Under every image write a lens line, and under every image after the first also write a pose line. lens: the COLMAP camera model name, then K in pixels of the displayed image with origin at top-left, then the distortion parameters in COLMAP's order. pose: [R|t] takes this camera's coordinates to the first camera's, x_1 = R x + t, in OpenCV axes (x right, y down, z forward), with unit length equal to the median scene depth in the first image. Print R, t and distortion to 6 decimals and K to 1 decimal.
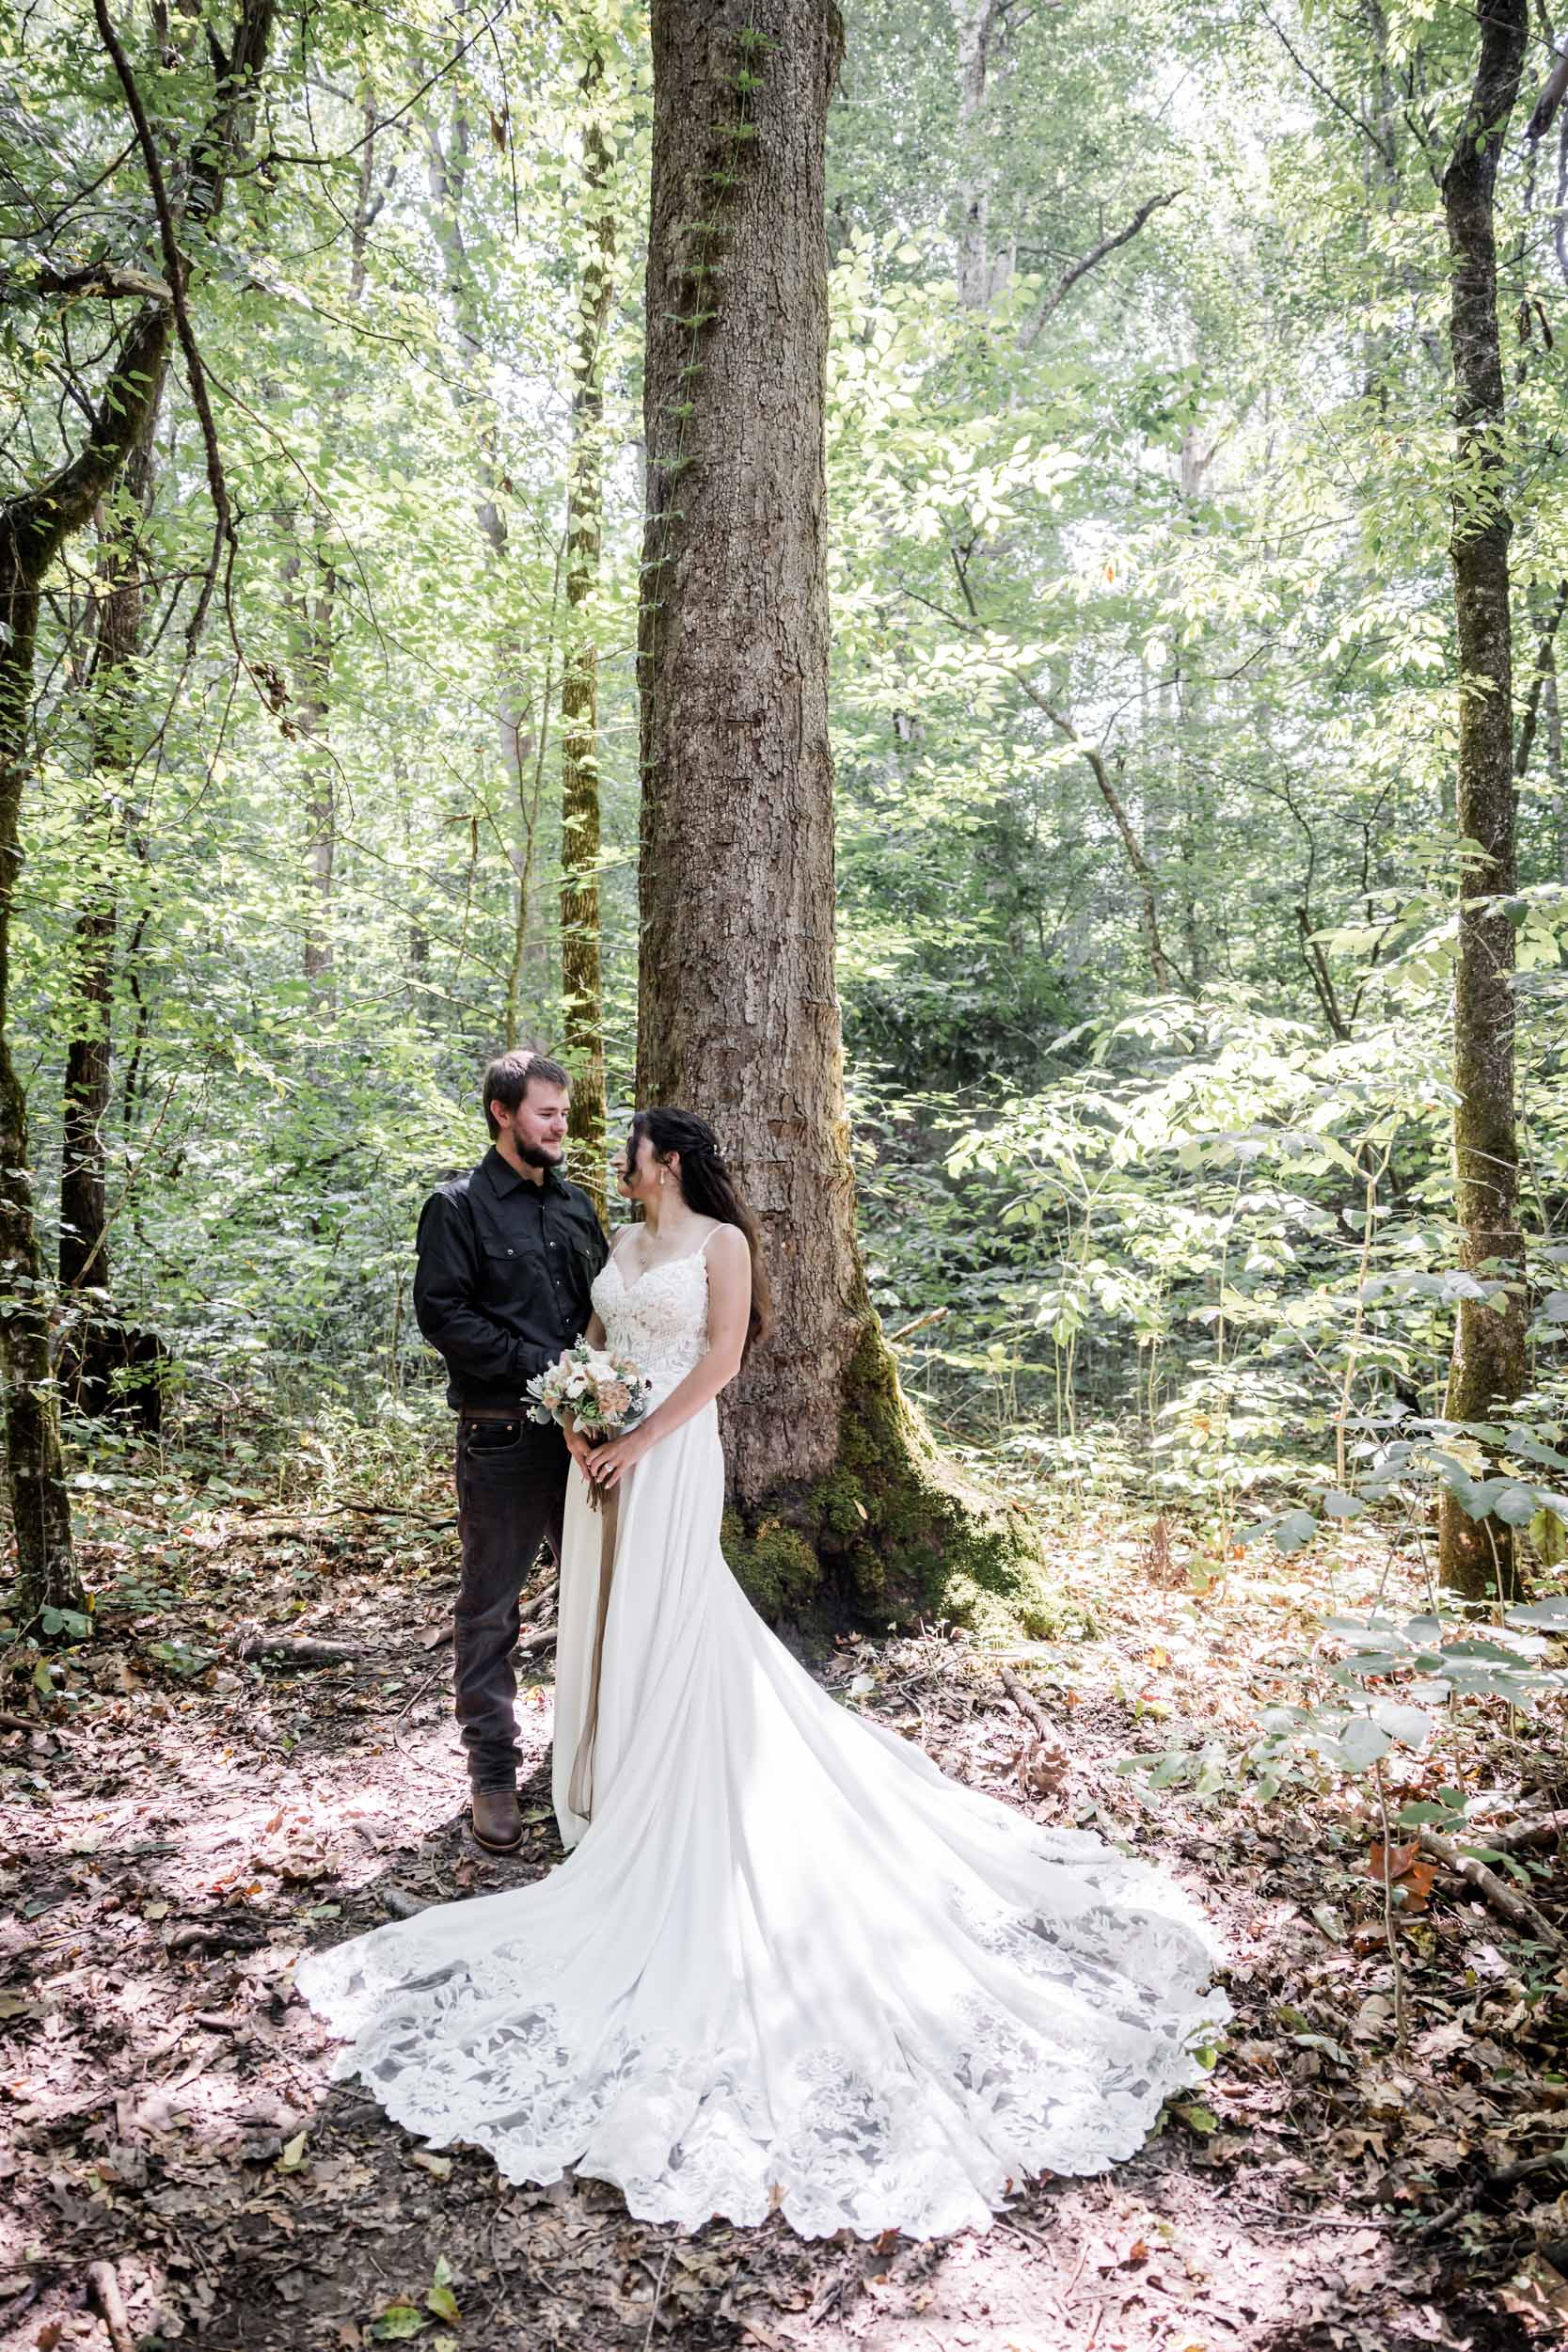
lens RADIAL K [[1586.1, 0, 773.9], [0, 1586.1, 1185.8], [0, 0, 1]] dist [0.000704, 0.000519]
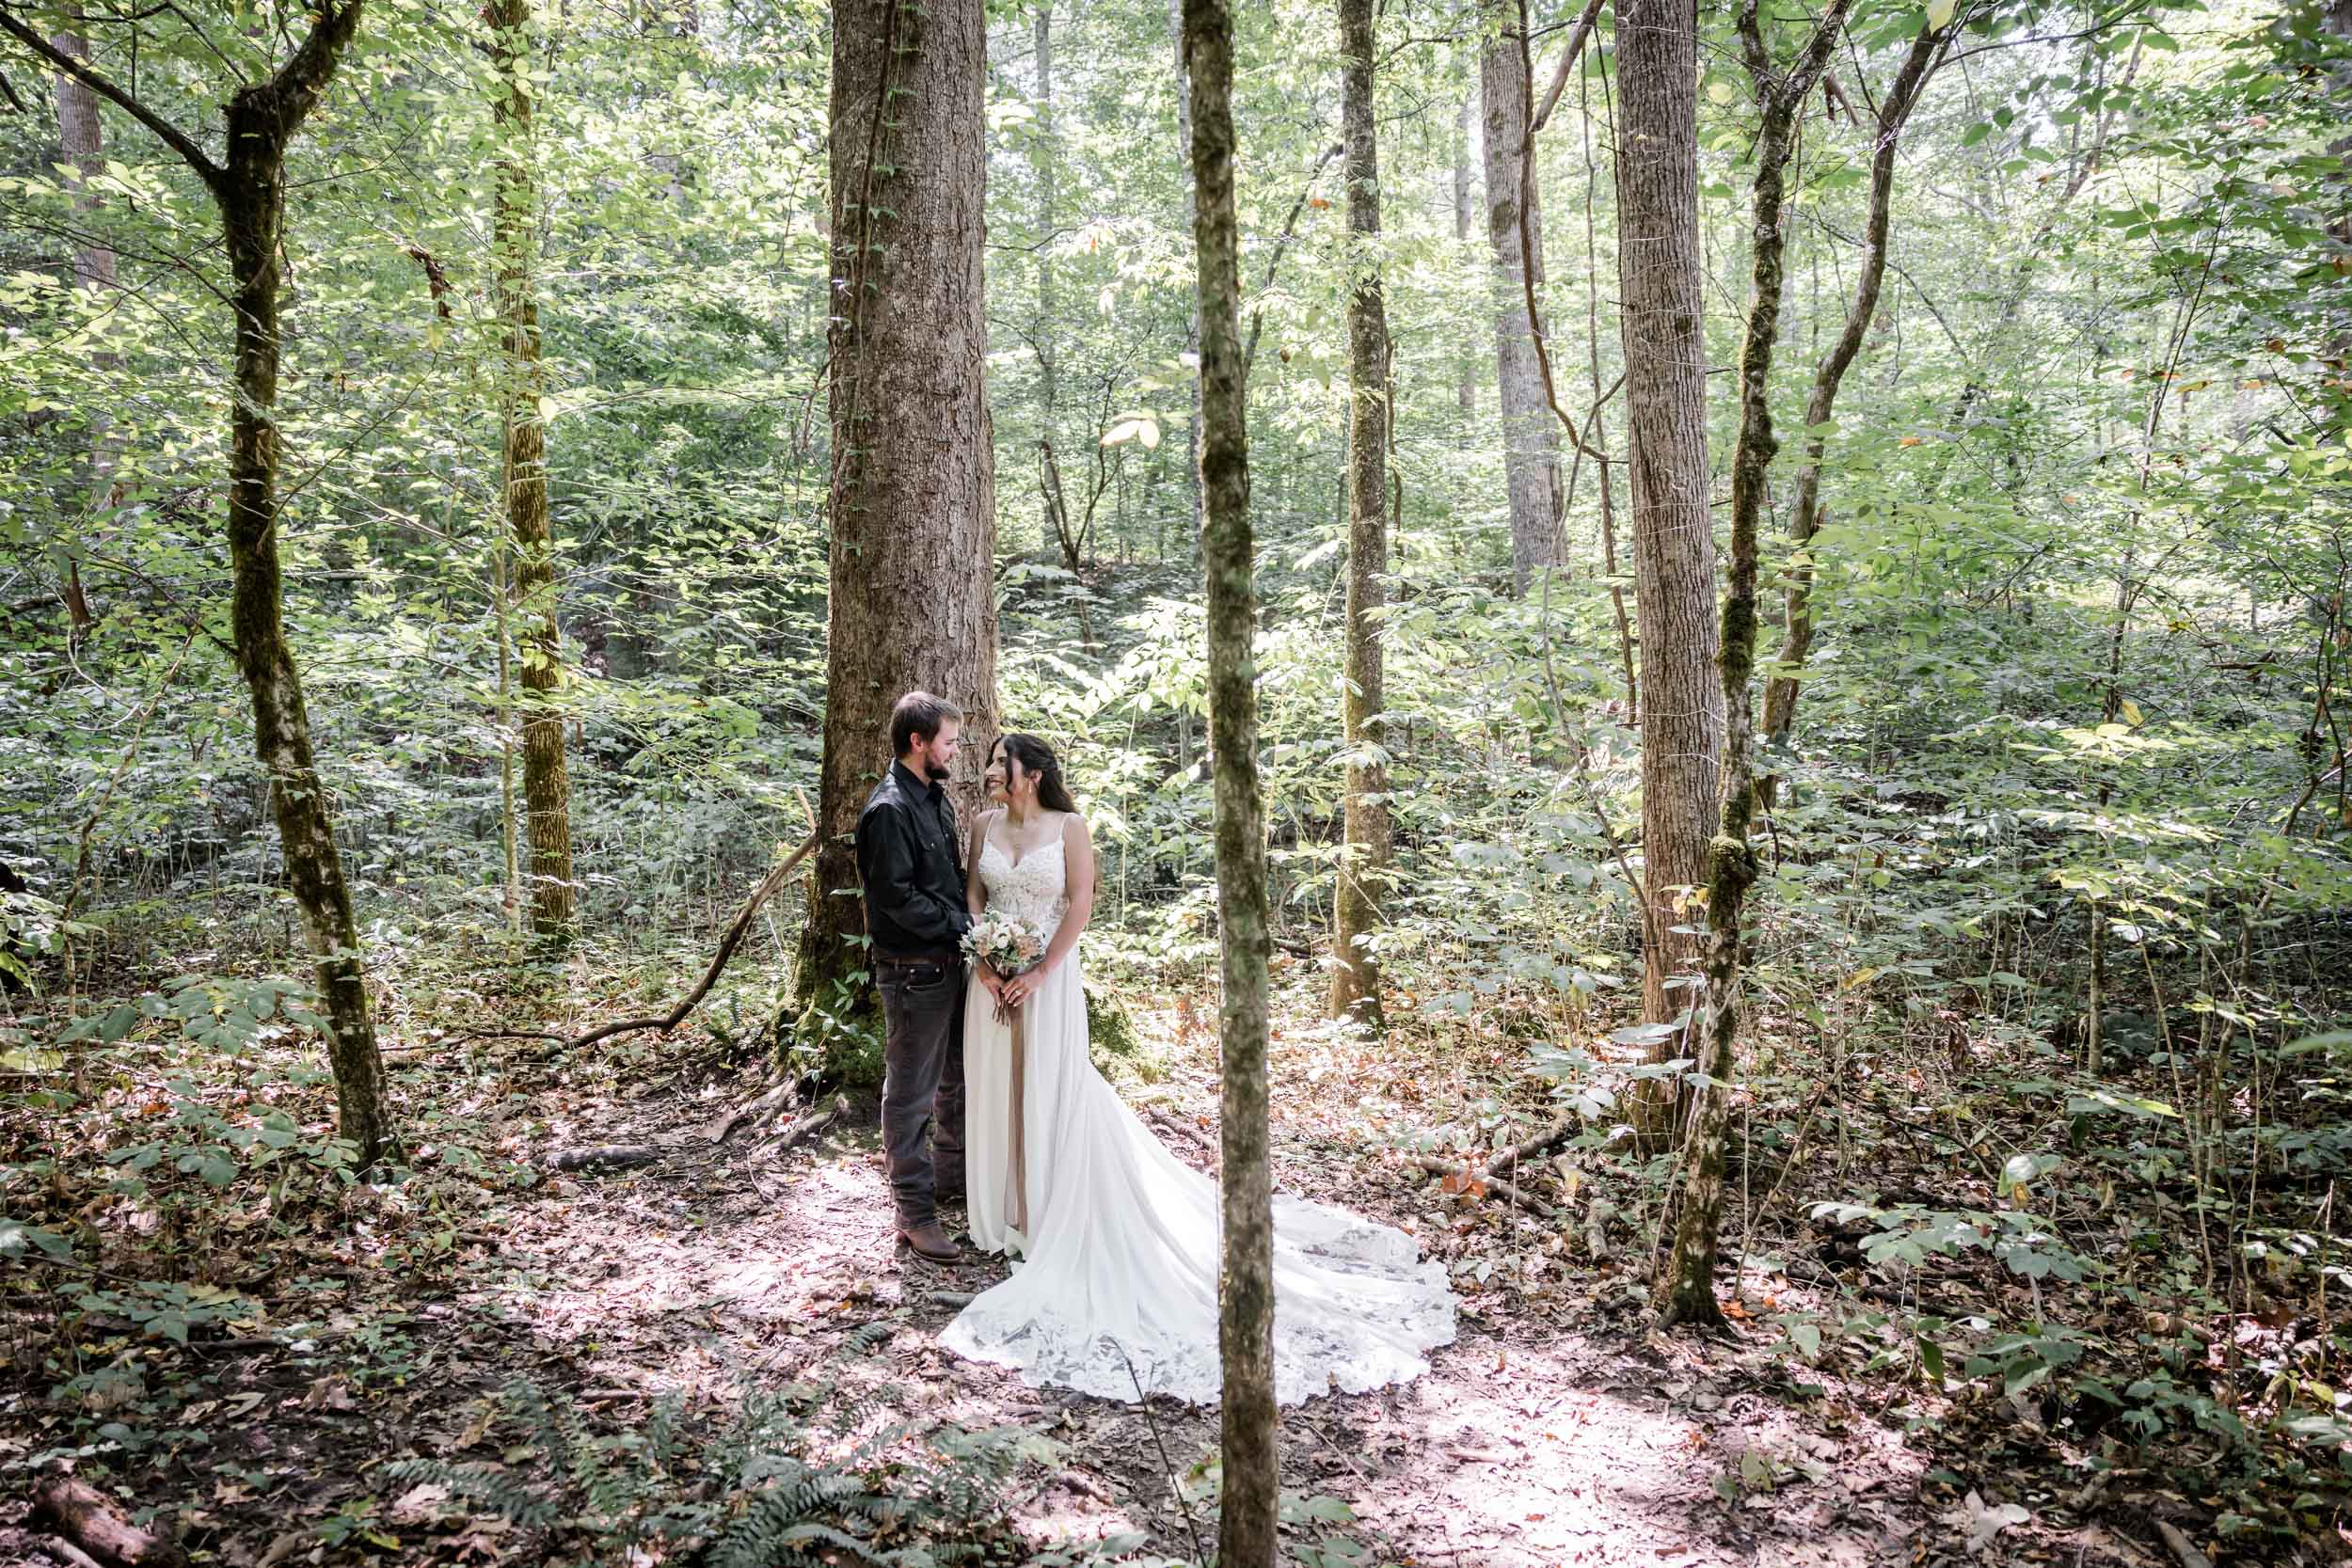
lens RADIAL K [[1586.1, 0, 1173.9], [0, 1586.1, 776.3], [0, 0, 1]] dist [0.000704, 0.000519]
pose [[0.877535, -0.011591, 0.479372, -0.553760], [-0.029072, 0.996583, 0.077316, -0.109876], [-0.478630, -0.081783, 0.874199, -0.254708]]
